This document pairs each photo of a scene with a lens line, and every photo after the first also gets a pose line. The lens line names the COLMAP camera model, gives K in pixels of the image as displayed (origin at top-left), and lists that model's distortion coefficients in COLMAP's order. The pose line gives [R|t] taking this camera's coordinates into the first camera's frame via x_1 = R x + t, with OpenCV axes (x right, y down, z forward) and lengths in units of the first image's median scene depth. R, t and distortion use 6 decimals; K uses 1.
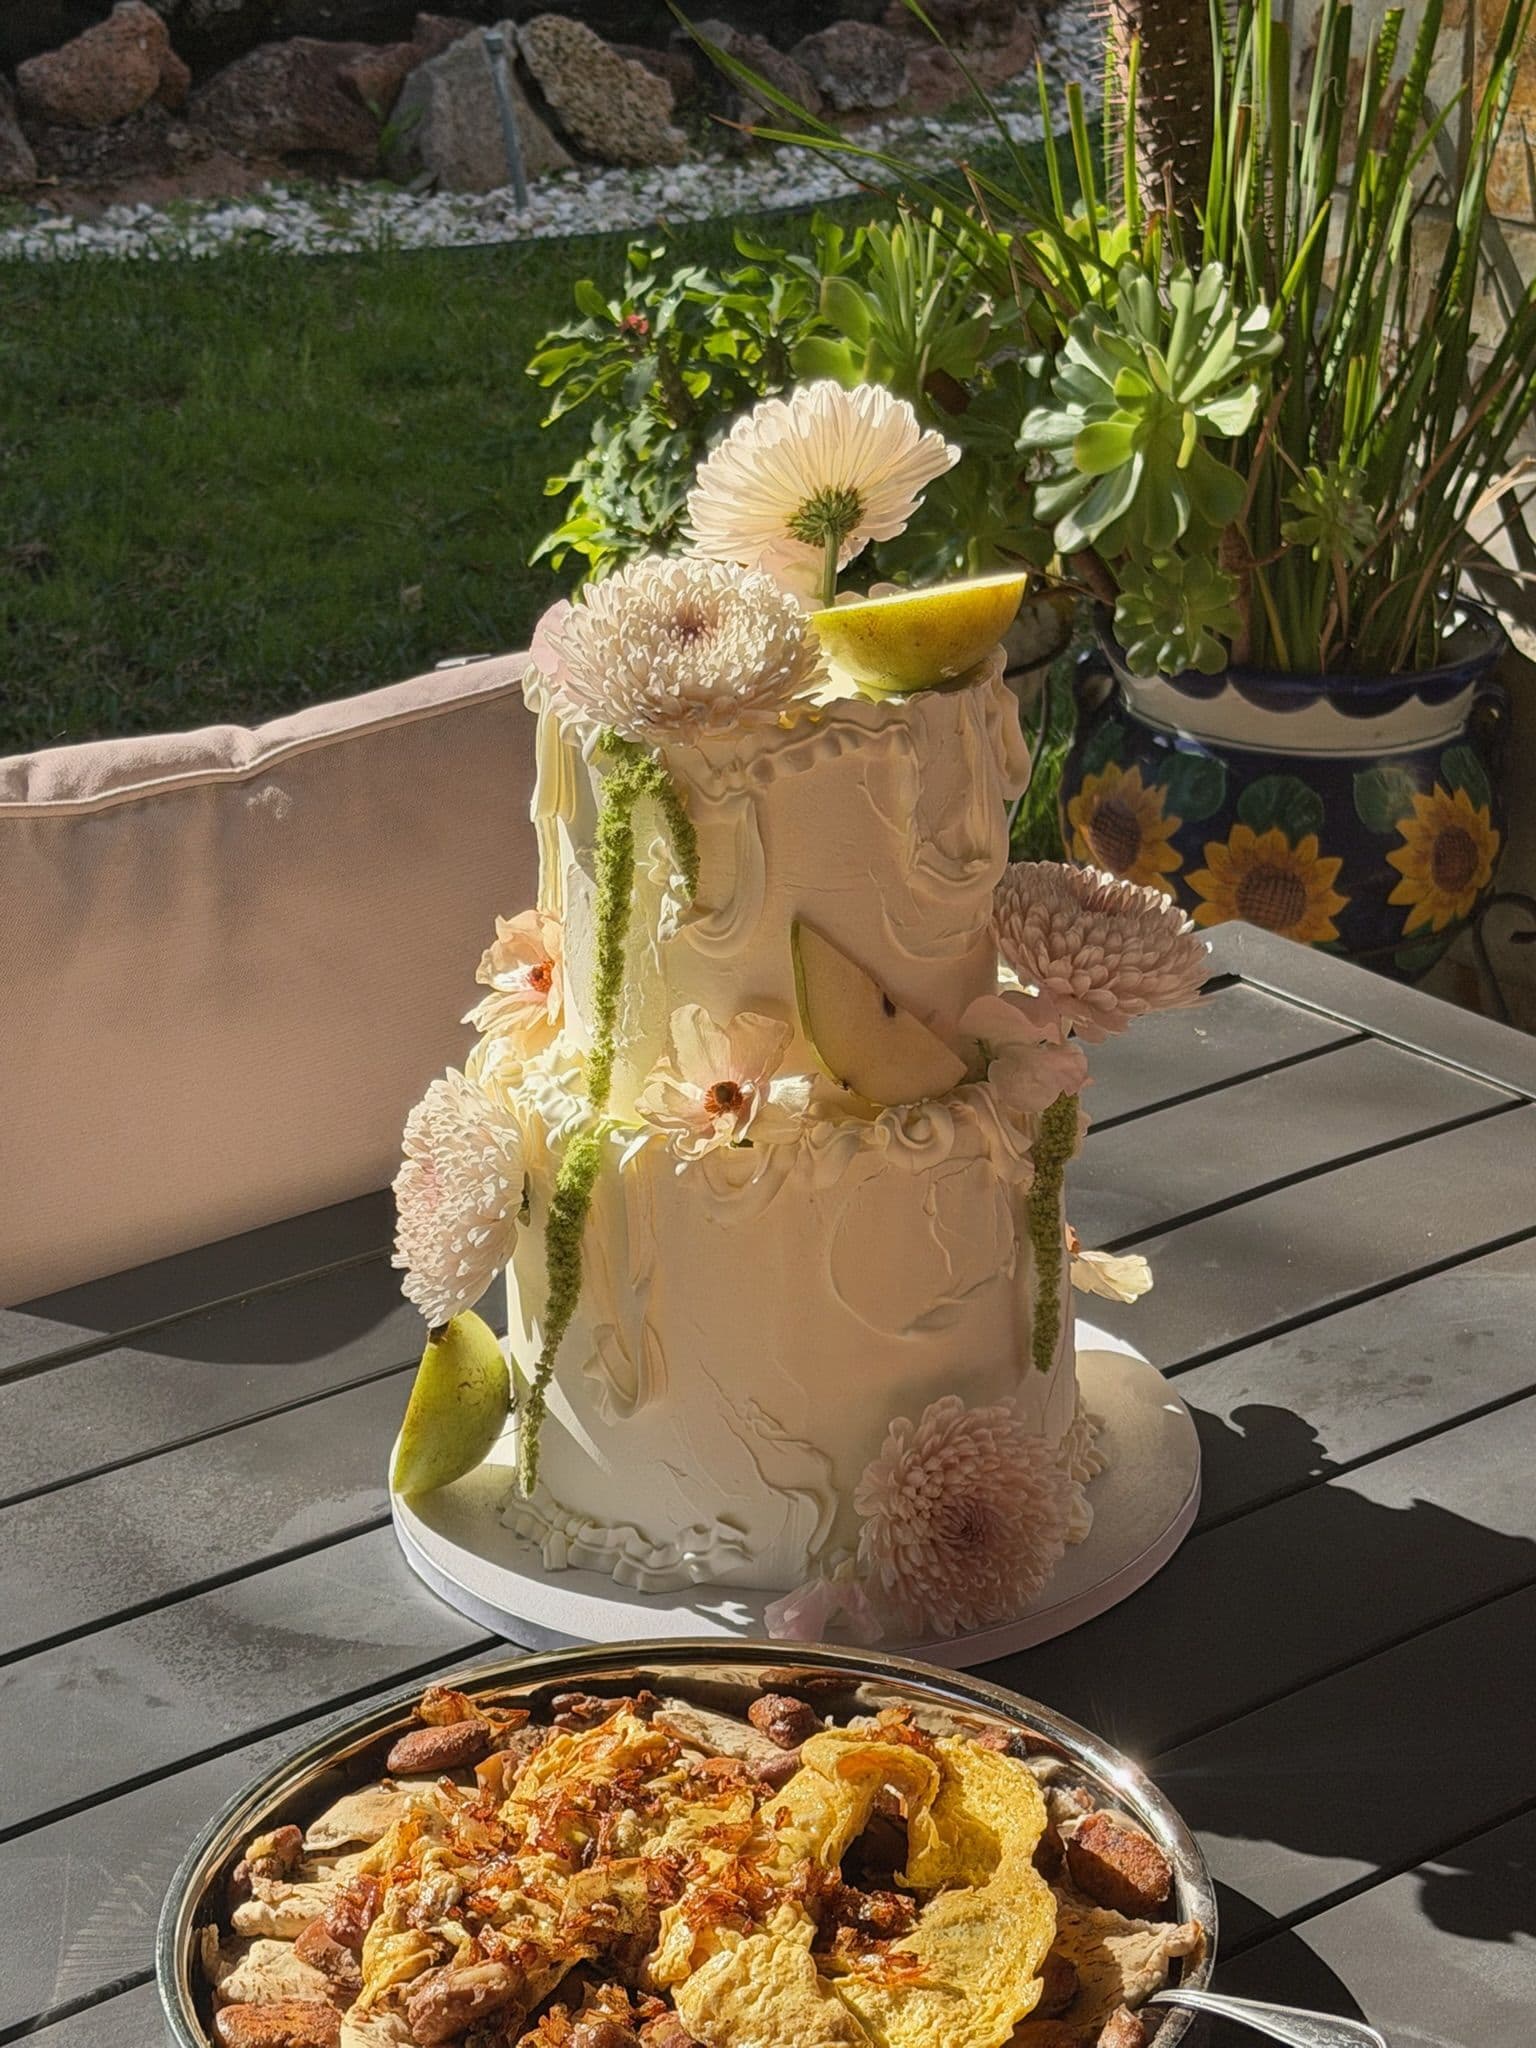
lens RADIAL K [[5345.8, 0, 768.0], [0, 5345.8, 1024.0], [0, 0, 1]] dist [0.149554, 0.248670]
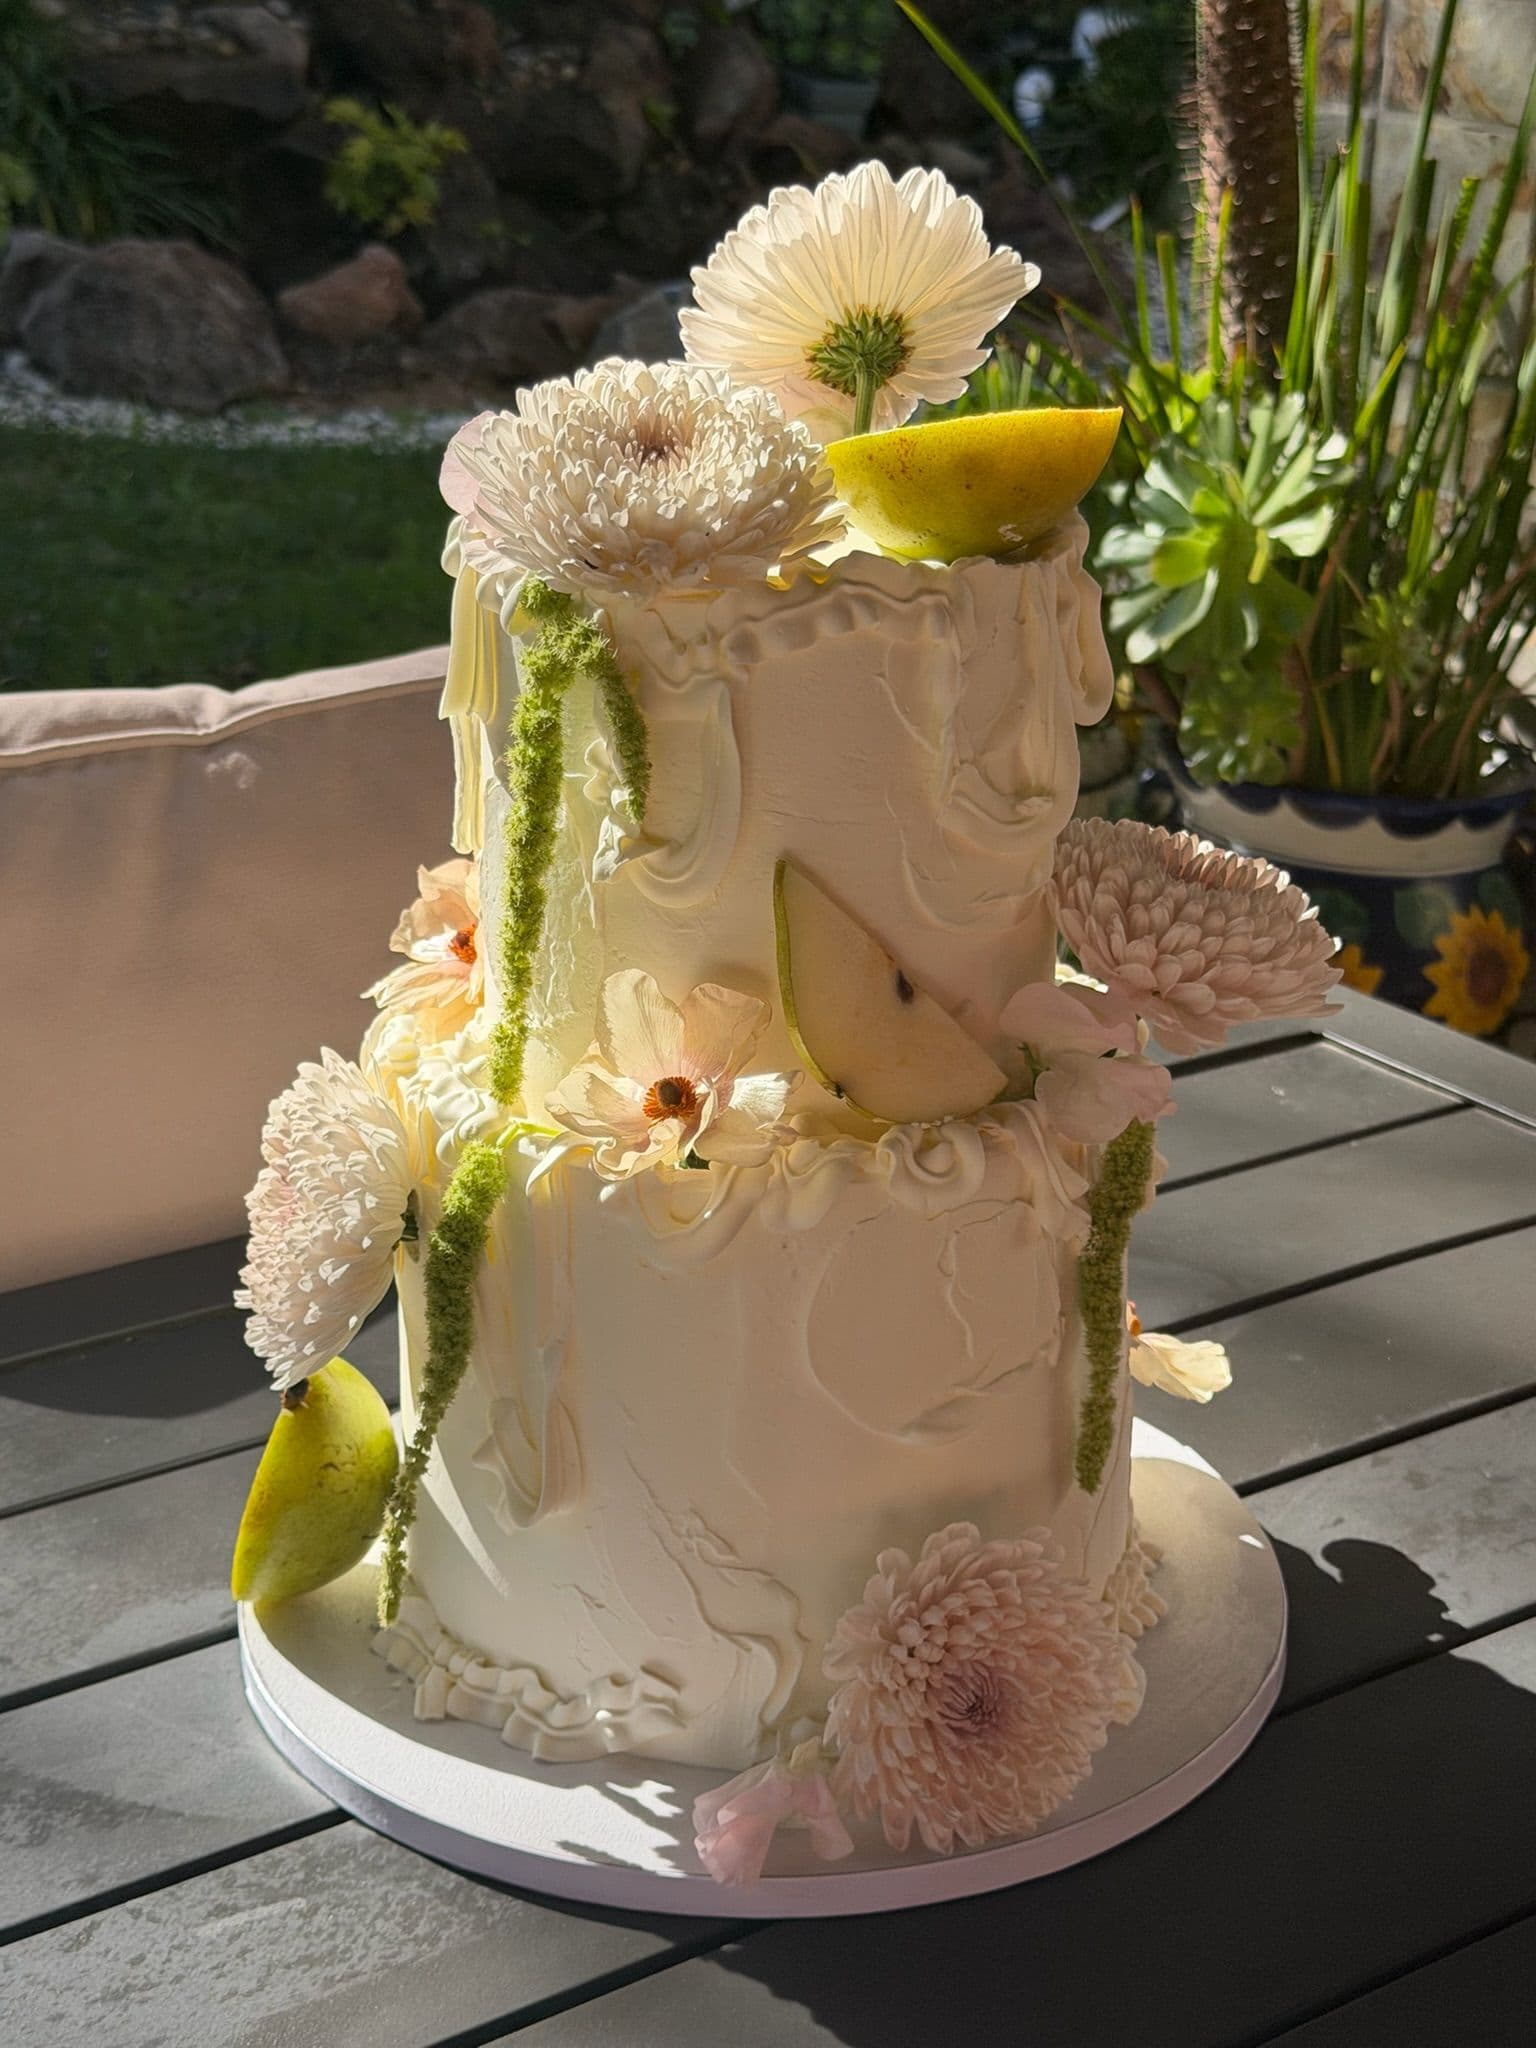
lens RADIAL K [[4142.3, 0, 713.2], [0, 4142.3, 1025.0], [0, 0, 1]] dist [0.164224, -0.169022]
pose [[0.997905, 0.051326, -0.039380, 0.018434], [-0.052280, 0.998354, -0.023590, 0.015995], [0.038104, 0.025599, 0.998946, 0.415868]]
